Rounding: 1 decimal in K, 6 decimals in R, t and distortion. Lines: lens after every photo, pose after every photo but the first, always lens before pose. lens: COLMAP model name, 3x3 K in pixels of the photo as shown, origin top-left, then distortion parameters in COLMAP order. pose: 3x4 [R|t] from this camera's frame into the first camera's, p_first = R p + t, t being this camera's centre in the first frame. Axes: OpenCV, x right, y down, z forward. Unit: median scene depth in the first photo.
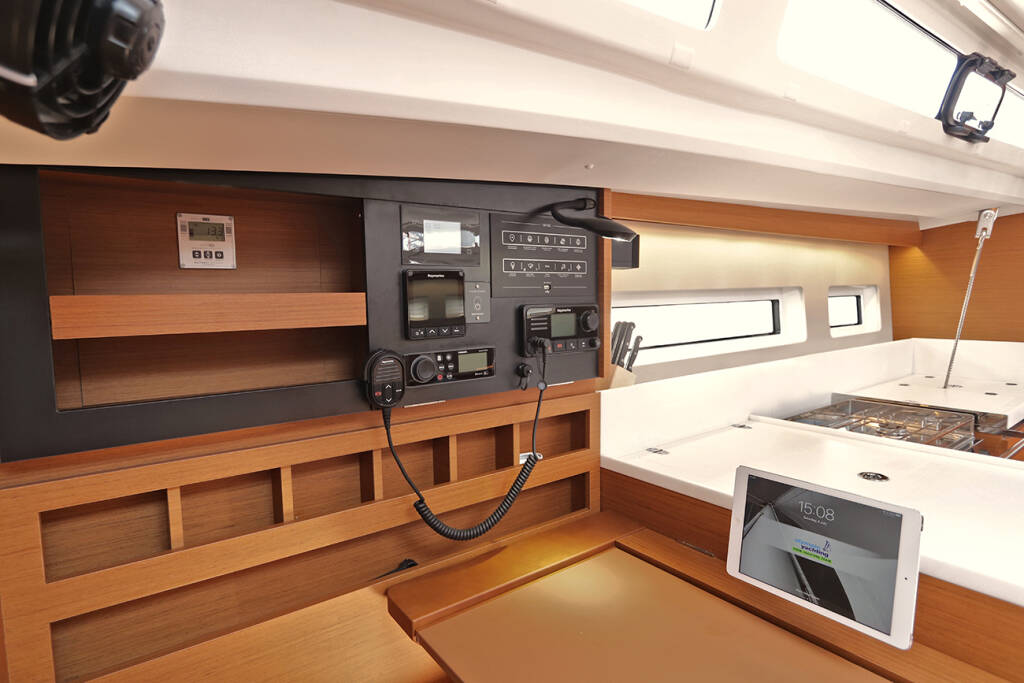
lens RADIAL K [[575.4, 0, 509.9], [0, 575.4, 339.4], [0, 0, 1]] dist [0.007341, 0.001503]
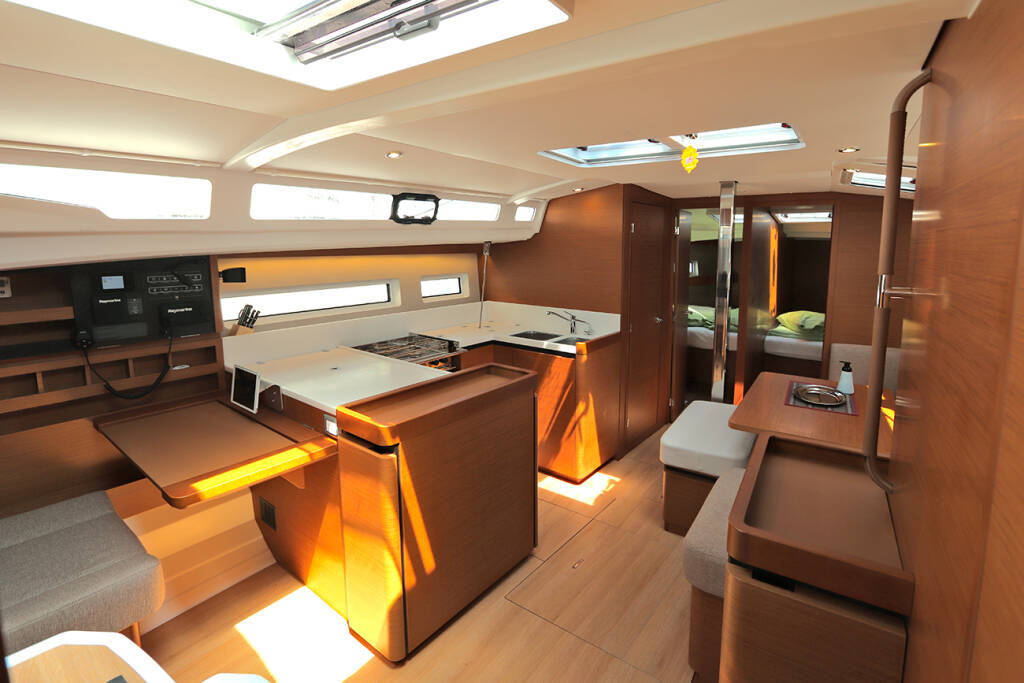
lens RADIAL K [[485.8, 0, 530.7], [0, 485.8, 305.3], [0, 0, 1]] dist [-0.002979, -0.000333]
pose [[0.955037, -0.010641, 0.296295, 0.903960], [-0.004434, 0.998731, 0.050158, -0.169479], [-0.296453, -0.049217, 0.953779, -1.437711]]
